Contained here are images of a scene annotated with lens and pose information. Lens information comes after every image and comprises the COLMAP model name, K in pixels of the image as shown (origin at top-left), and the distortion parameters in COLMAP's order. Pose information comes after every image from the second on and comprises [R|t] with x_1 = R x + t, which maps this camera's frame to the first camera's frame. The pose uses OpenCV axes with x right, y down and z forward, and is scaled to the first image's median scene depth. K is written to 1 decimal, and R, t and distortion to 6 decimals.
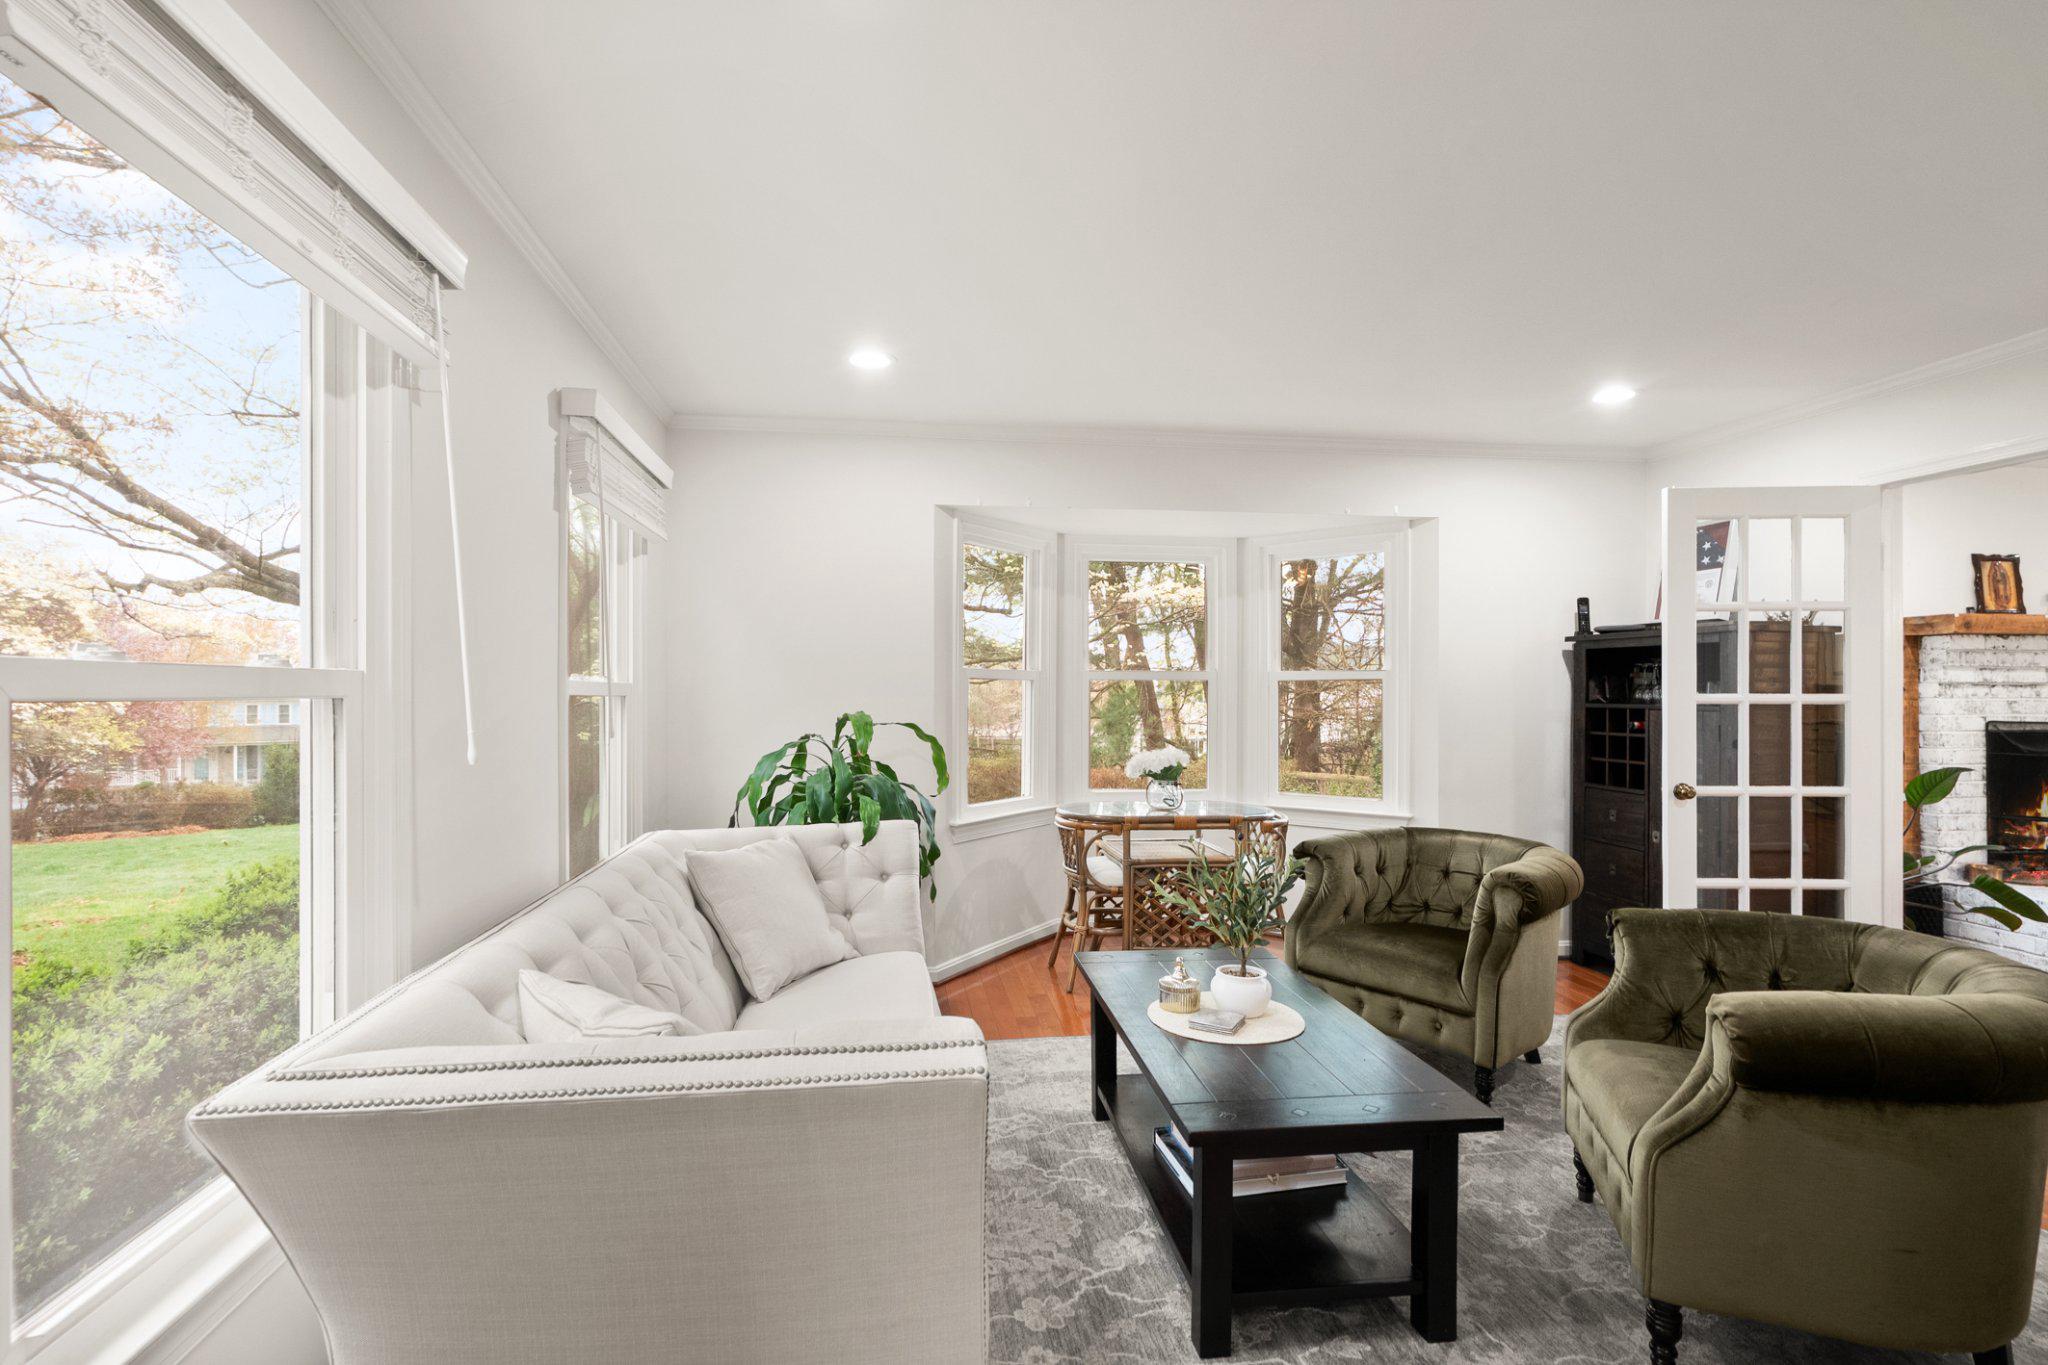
lens RADIAL K [[952.9, 0, 1017.4], [0, 952.9, 692.5], [0, 0, 1]] dist [-0.005528, 0.002762]
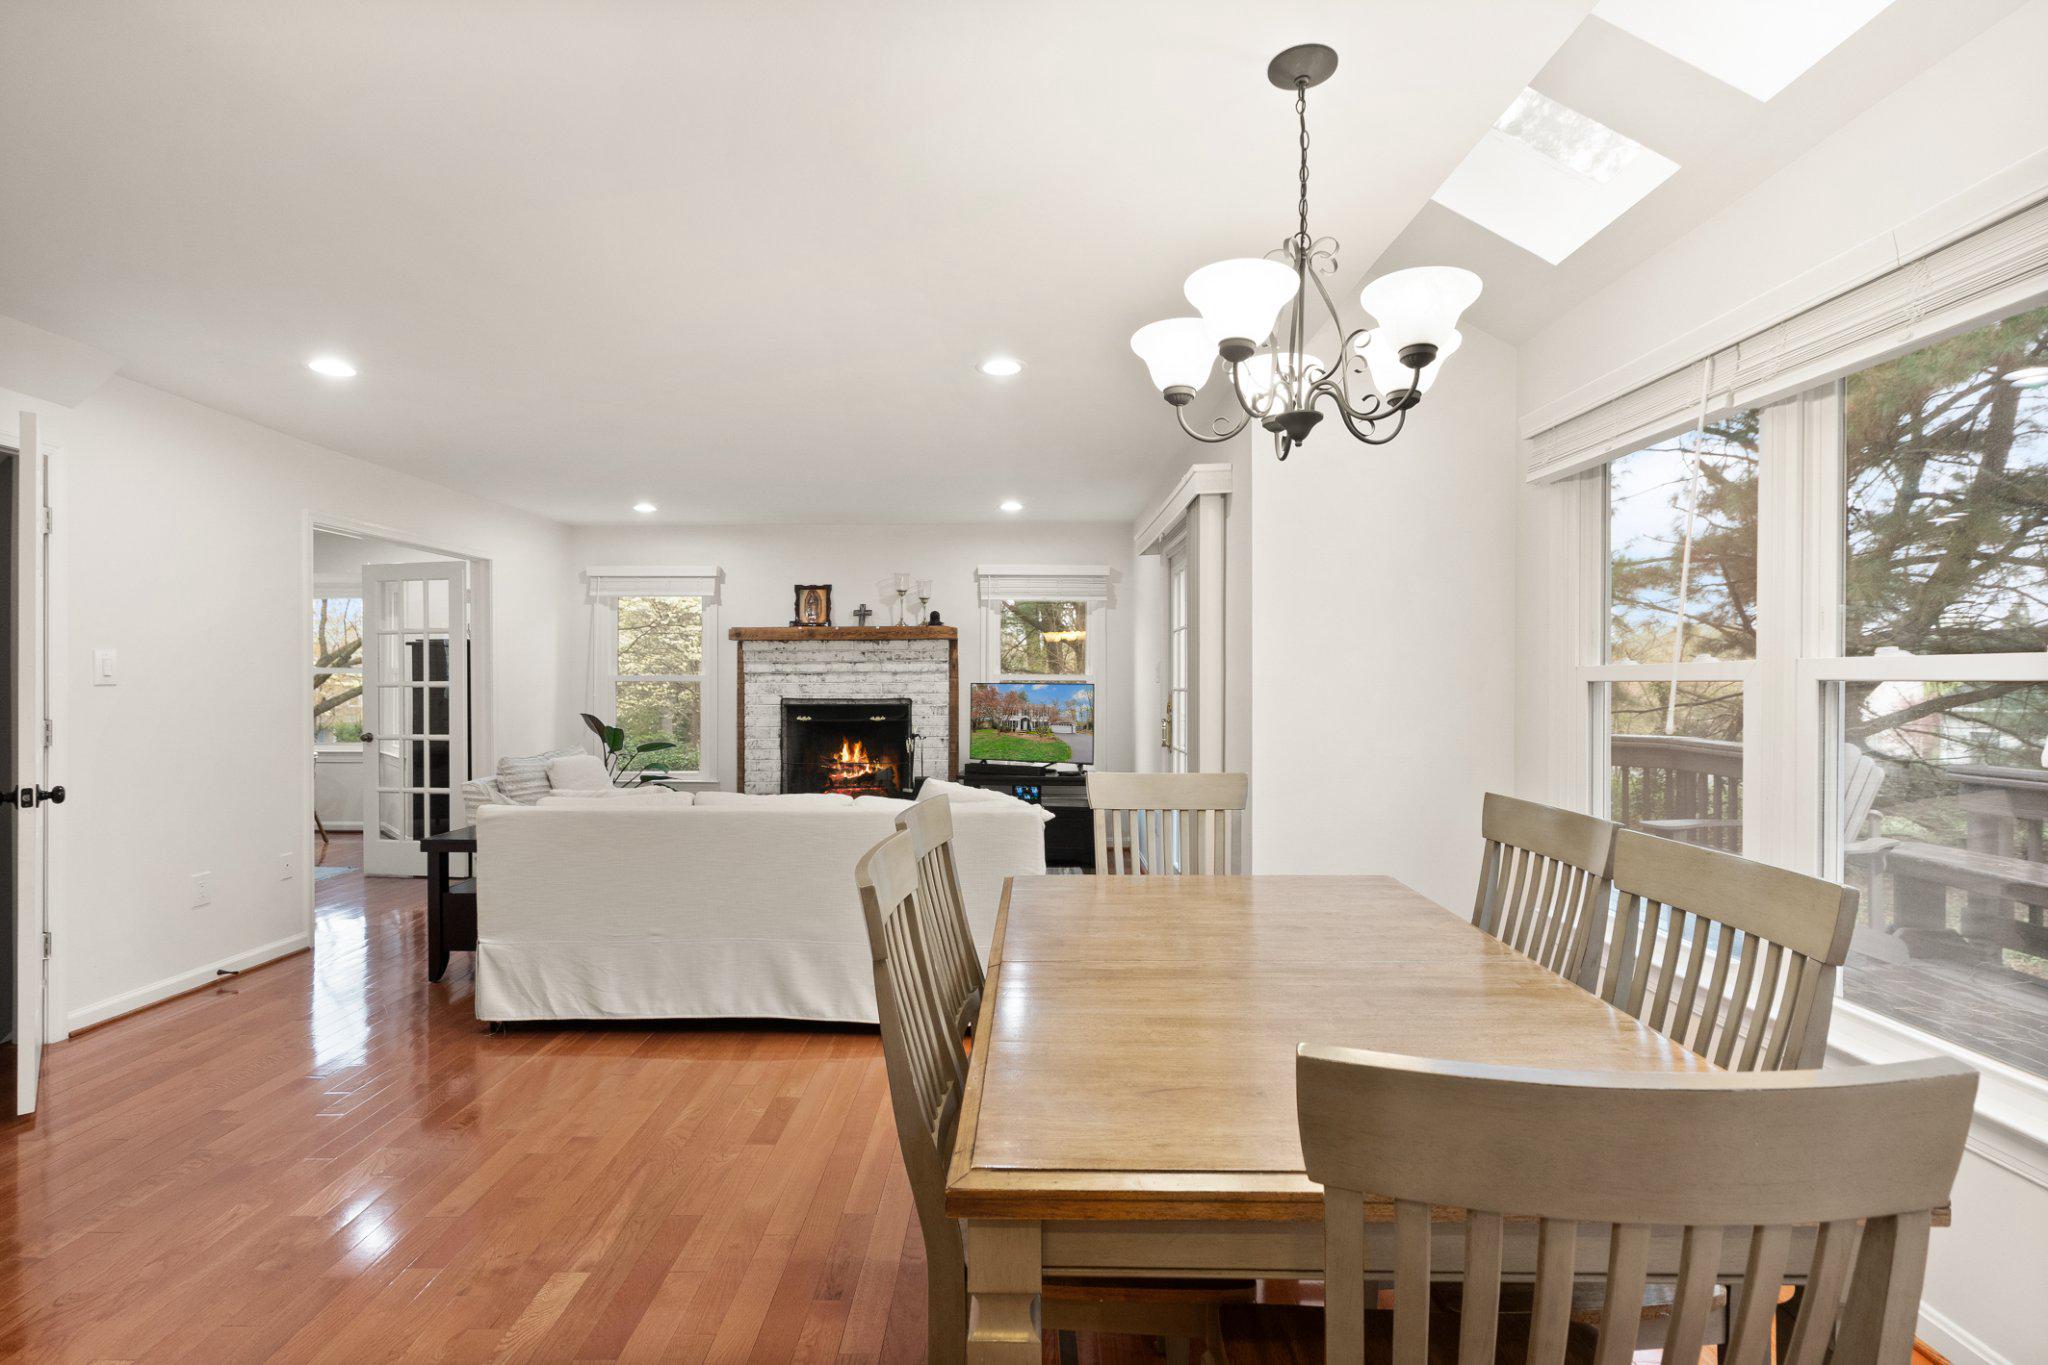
lens RADIAL K [[952.9, 0, 1024.8], [0, 952.9, 682.1], [0, 0, 1]] dist [-0.005528, 0.002762]
pose [[0.991295, -0.005015, -0.131567, 1.594307], [0.005133, 0.999987, 0.000557, 0.006558], [0.131562, -0.001228, 0.991307, -0.433255]]
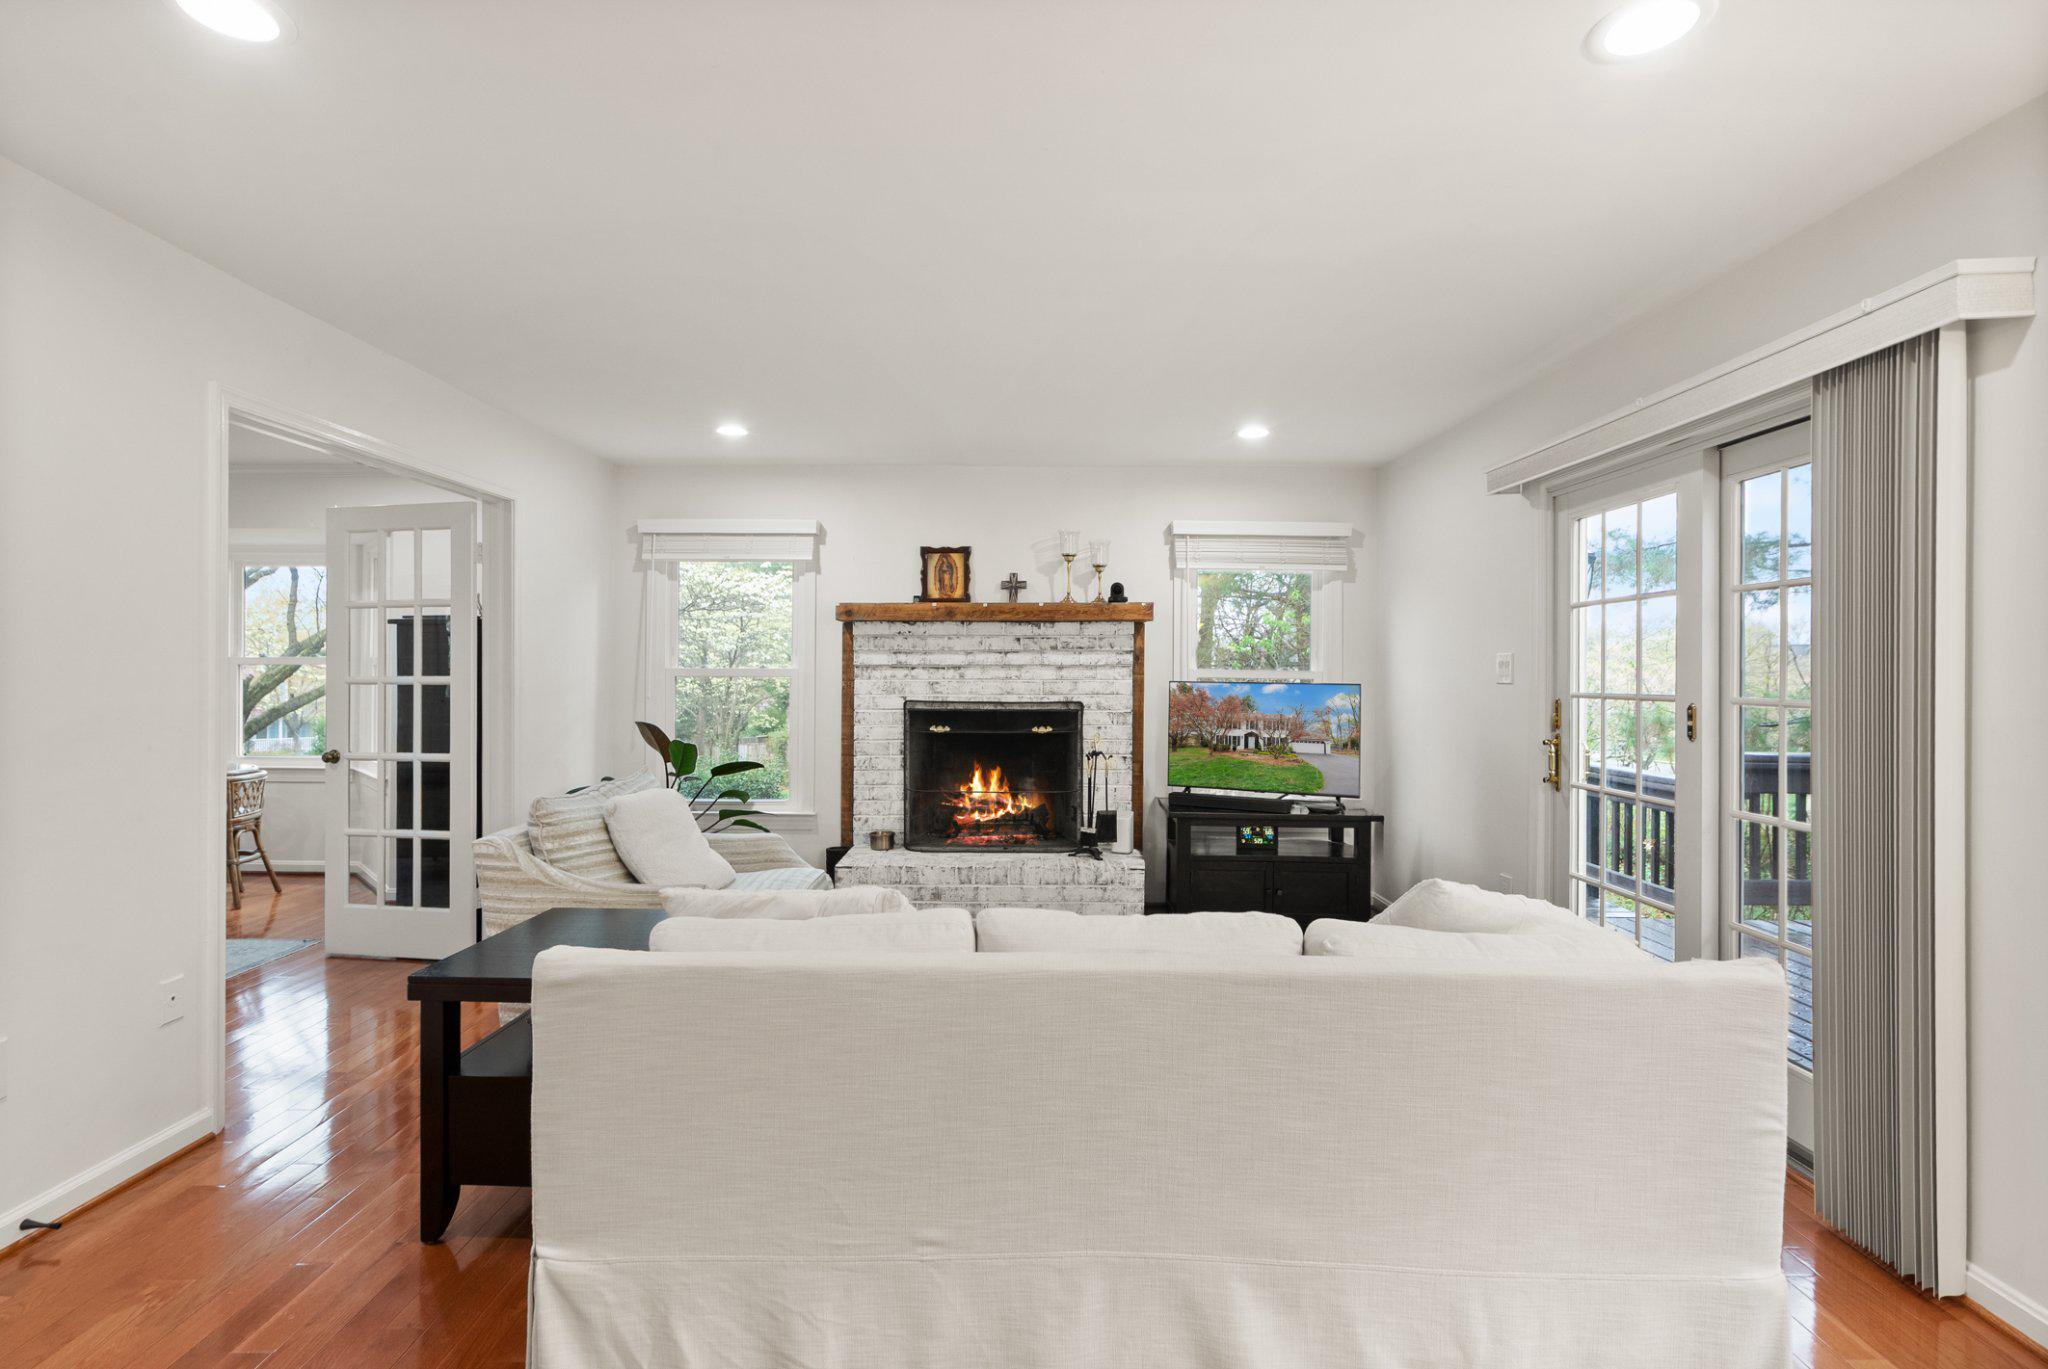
lens RADIAL K [[952.9, 0, 1023.4], [0, 952.9, 672.2], [0, 0, 1]] dist [-0.005528, 0.002762]
pose [[0.992445, -0.000054, -0.122690, 1.288319], [-0.000350, 0.999995, -0.003268, 0.001368], [0.122690, 0.003286, 0.992440, -0.070614]]
